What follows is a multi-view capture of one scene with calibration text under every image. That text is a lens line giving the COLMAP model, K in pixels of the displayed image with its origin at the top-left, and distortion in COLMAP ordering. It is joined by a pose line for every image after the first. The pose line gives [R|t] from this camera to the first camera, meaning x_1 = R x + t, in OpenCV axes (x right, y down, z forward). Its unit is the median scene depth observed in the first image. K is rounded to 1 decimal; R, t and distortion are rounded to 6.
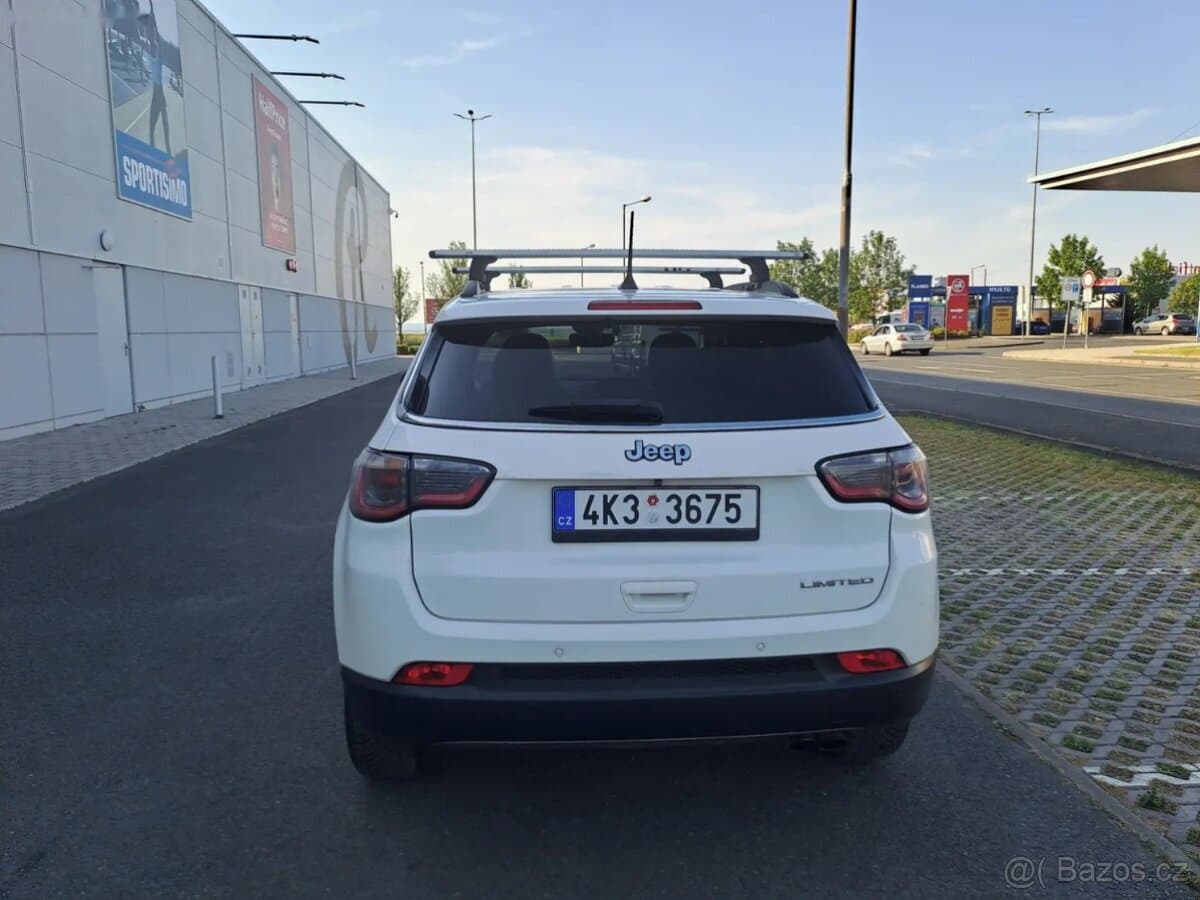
lens RADIAL K [[895.0, 0, 578.6], [0, 895.0, 466.3], [0, 0, 1]] dist [0.028436, -0.012578]
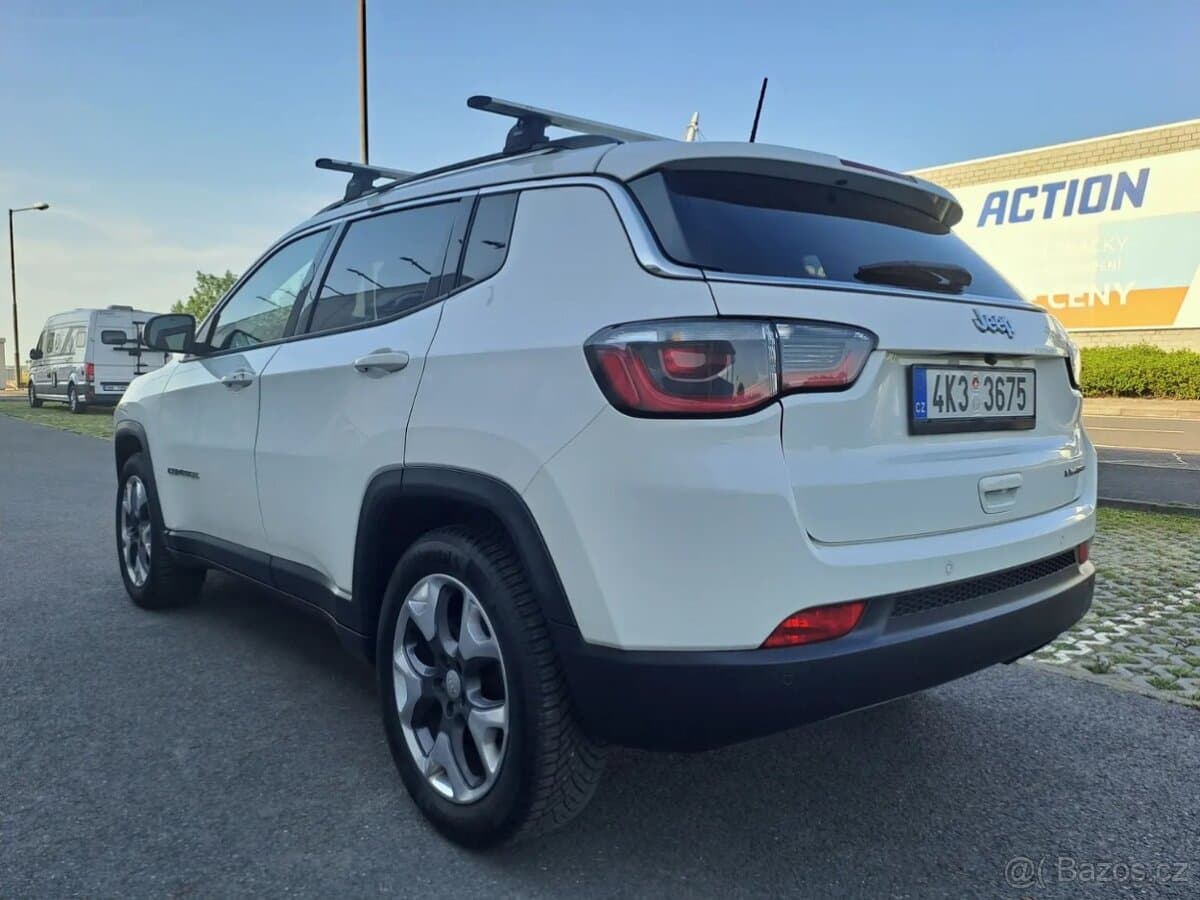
lens RADIAL K [[895.4, 0, 575.2], [0, 895.4, 462.0], [0, 0, 1]] dist [0.060378, -0.053386]
pose [[0.805019, -0.042536, 0.591722, -0.737454], [0.074268, 0.996805, -0.029384, 0.109534], [-0.588582, 0.067600, 0.805606, 0.533604]]
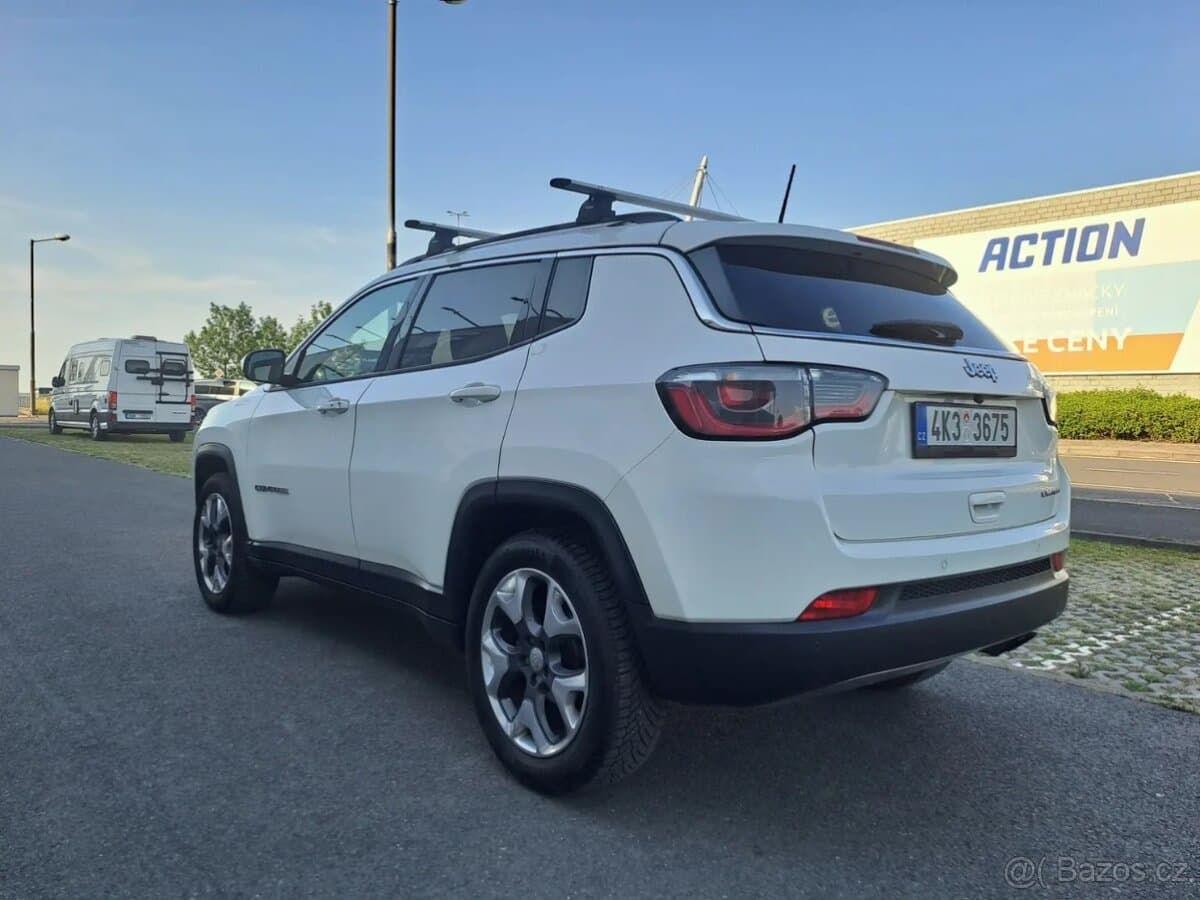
lens RADIAL K [[895.4, 0, 586.0], [0, 895.4, 463.9], [0, 0, 1]] dist [0.060378, -0.053386]
pose [[0.801122, -0.009293, 0.598429, -0.909833], [0.060534, 0.996010, -0.065570, 0.133907], [-0.595432, 0.088755, 0.798488, 0.422071]]
